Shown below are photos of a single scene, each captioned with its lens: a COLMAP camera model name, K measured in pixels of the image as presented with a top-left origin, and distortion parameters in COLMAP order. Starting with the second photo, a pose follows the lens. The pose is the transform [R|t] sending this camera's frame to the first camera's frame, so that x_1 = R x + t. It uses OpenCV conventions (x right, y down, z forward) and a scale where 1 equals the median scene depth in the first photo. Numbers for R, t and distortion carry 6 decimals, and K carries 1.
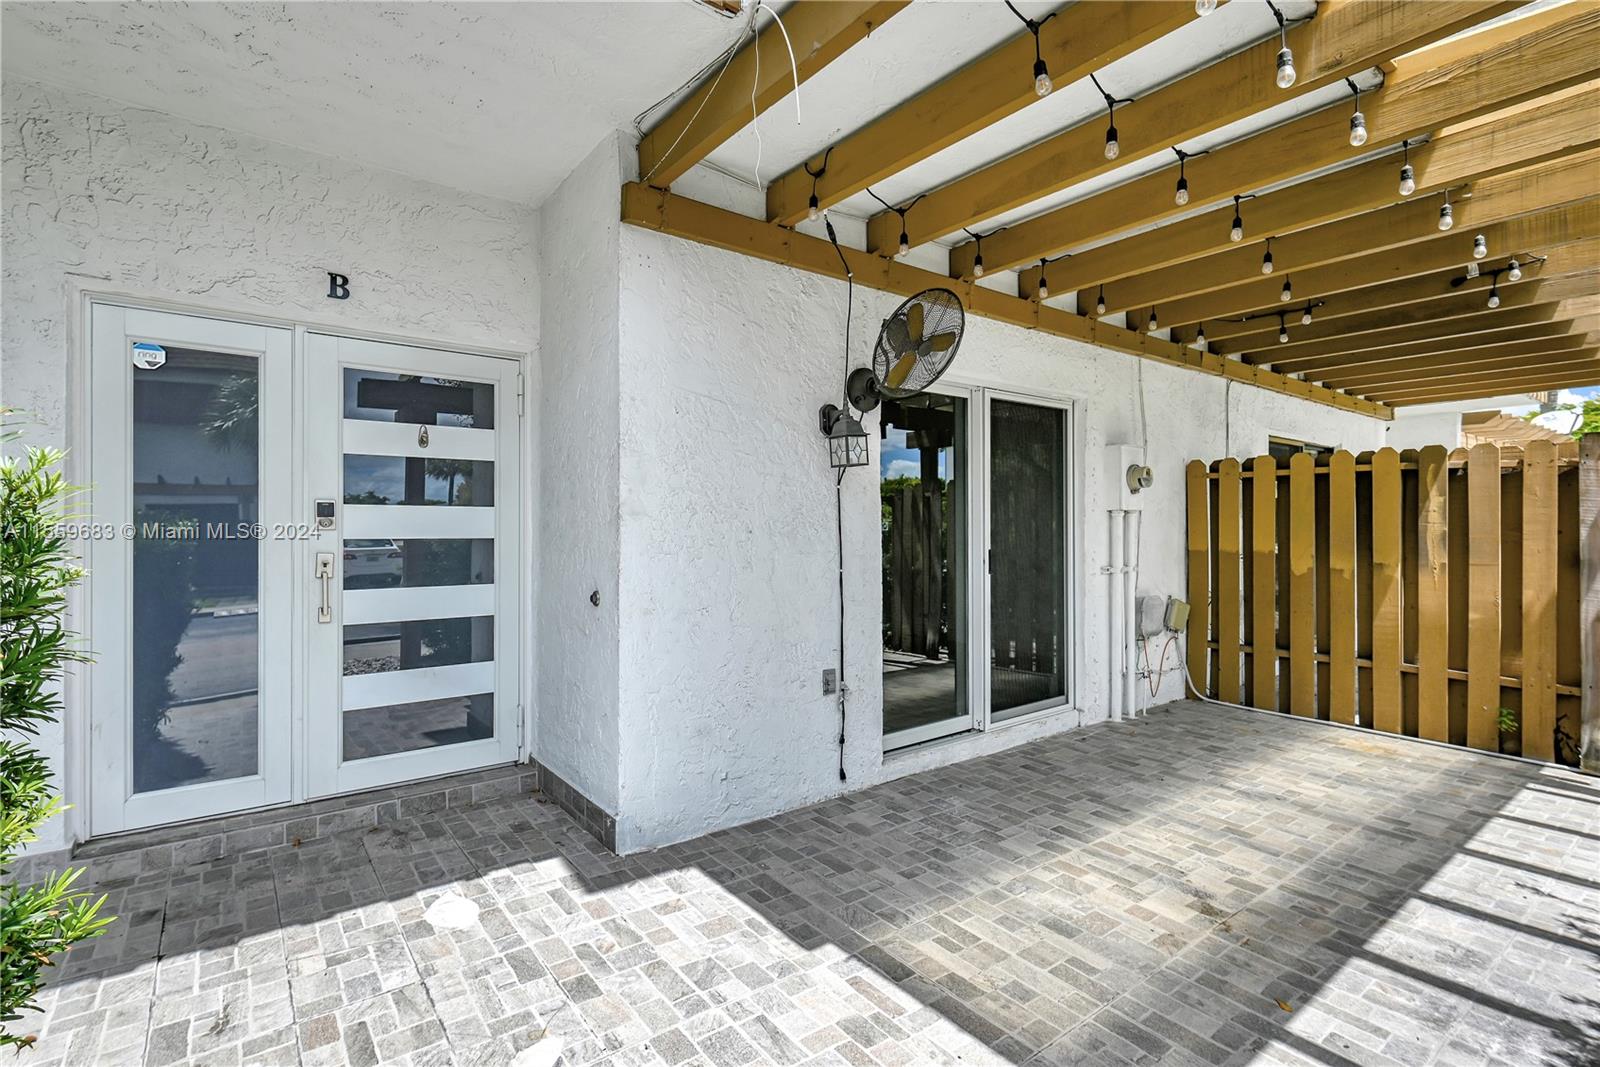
lens RADIAL K [[755.6, 0, 802.3], [0, 755.6, 520.0], [0, 0, 1]] dist [-0.001815, -0.000022]
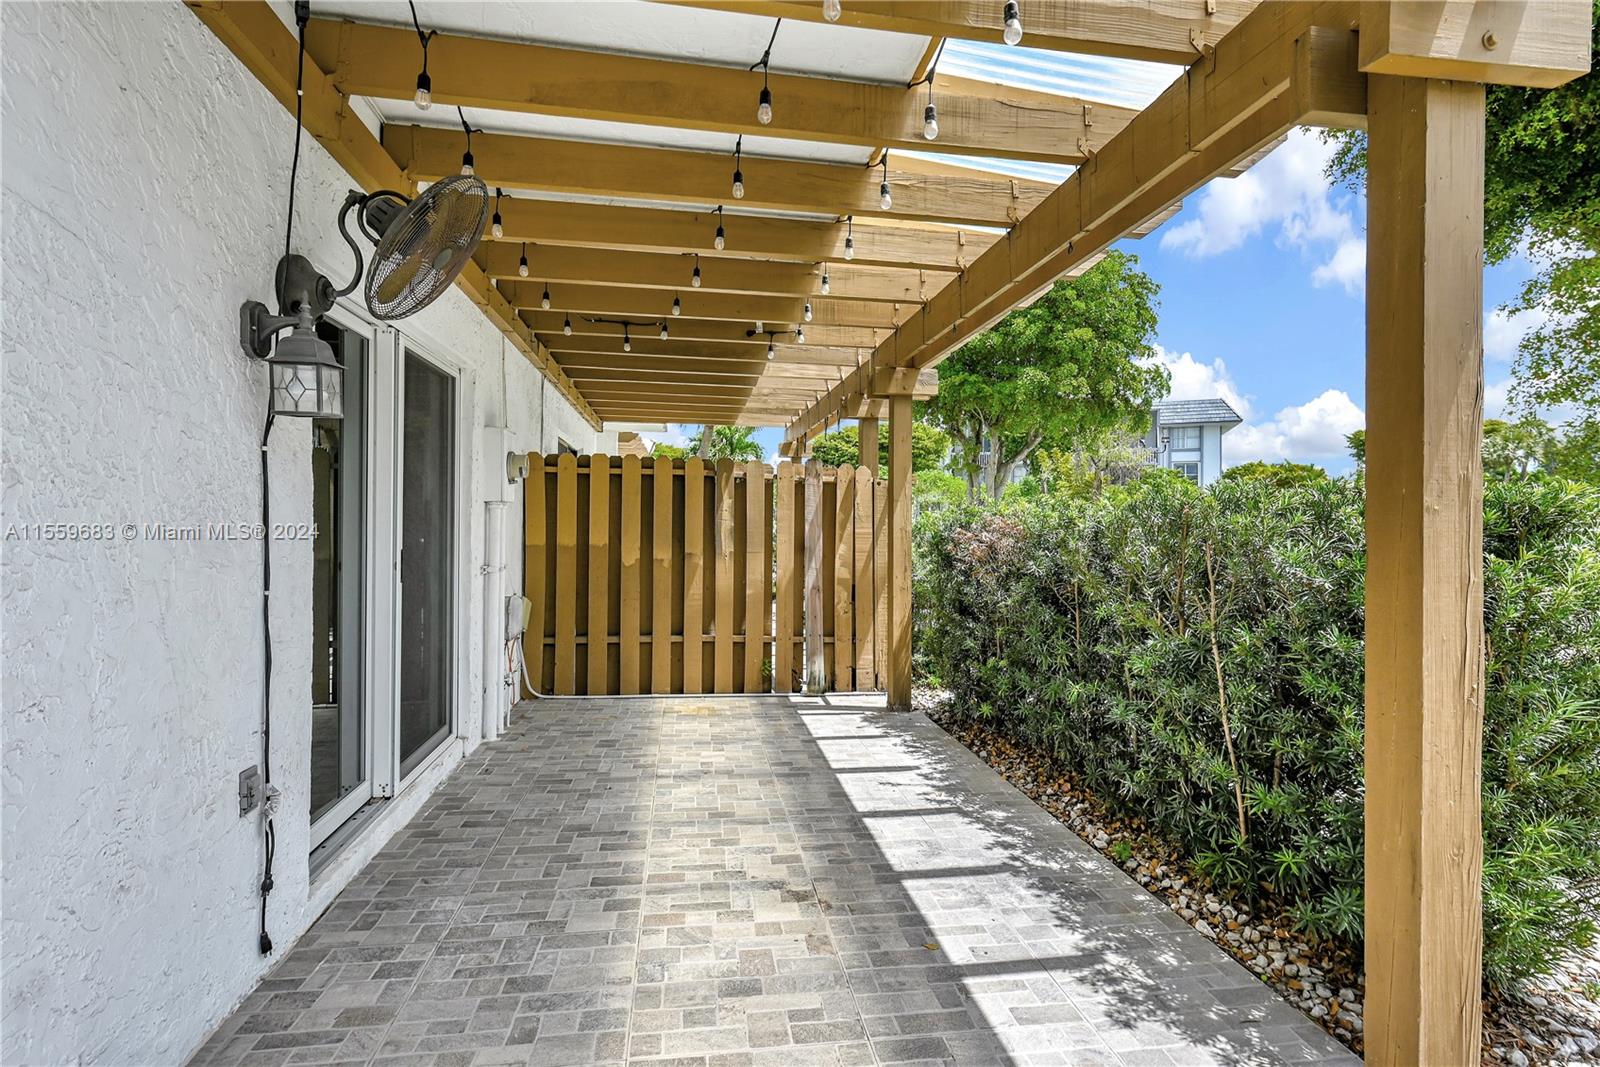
lens RADIAL K [[755.6, 0, 802.3], [0, 755.6, 520.0], [0, 0, 1]] dist [-0.001815, -0.000022]
pose [[0.476590, 0.010267, 0.879066, -0.279567], [-0.019834, 0.999803, -0.000924, 0.003362], [-0.878902, -0.016995, 0.476699, 0.386868]]
